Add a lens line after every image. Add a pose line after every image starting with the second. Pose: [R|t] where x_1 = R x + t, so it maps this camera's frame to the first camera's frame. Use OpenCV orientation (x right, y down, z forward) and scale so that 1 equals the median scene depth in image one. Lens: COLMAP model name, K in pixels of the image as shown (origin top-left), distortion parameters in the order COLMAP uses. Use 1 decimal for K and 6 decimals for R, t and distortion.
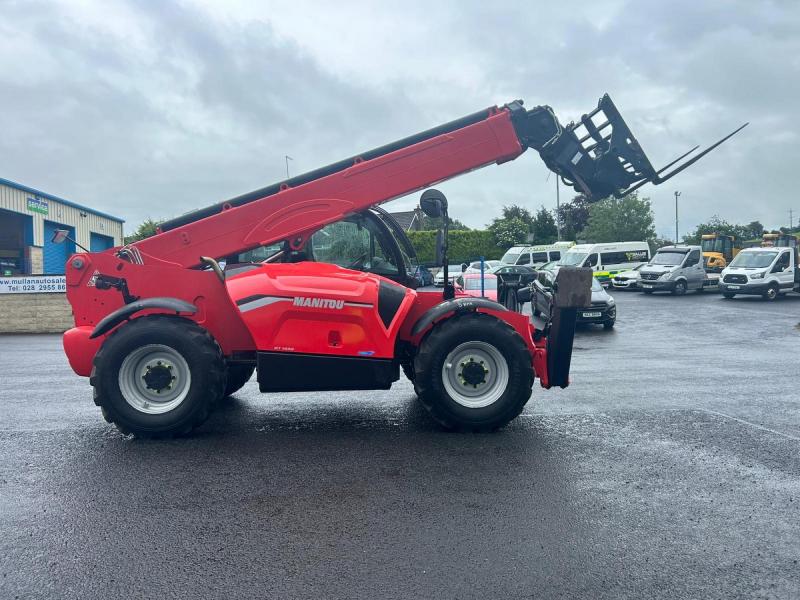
lens RADIAL K [[603.0, 0, 401.8], [0, 603.0, 302.5], [0, 0, 1]] dist [0.070837, -0.083298]
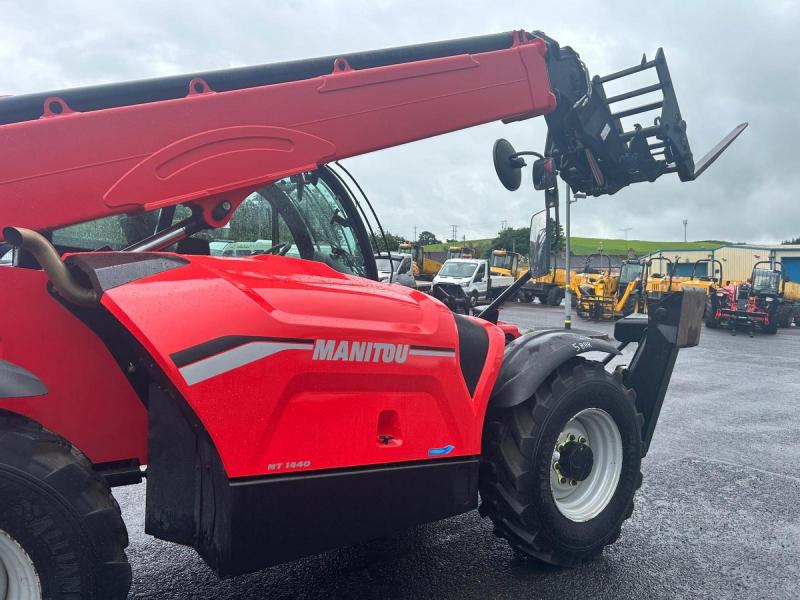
lens RADIAL K [[603.0, 0, 407.2], [0, 603.0, 304.6], [0, 0, 1]] dist [0.070837, -0.083298]
pose [[0.842522, 0.010435, 0.538562, -0.341235], [-0.013516, 0.999907, 0.001771, -0.034329], [-0.538493, -0.008772, 0.842584, 0.590356]]
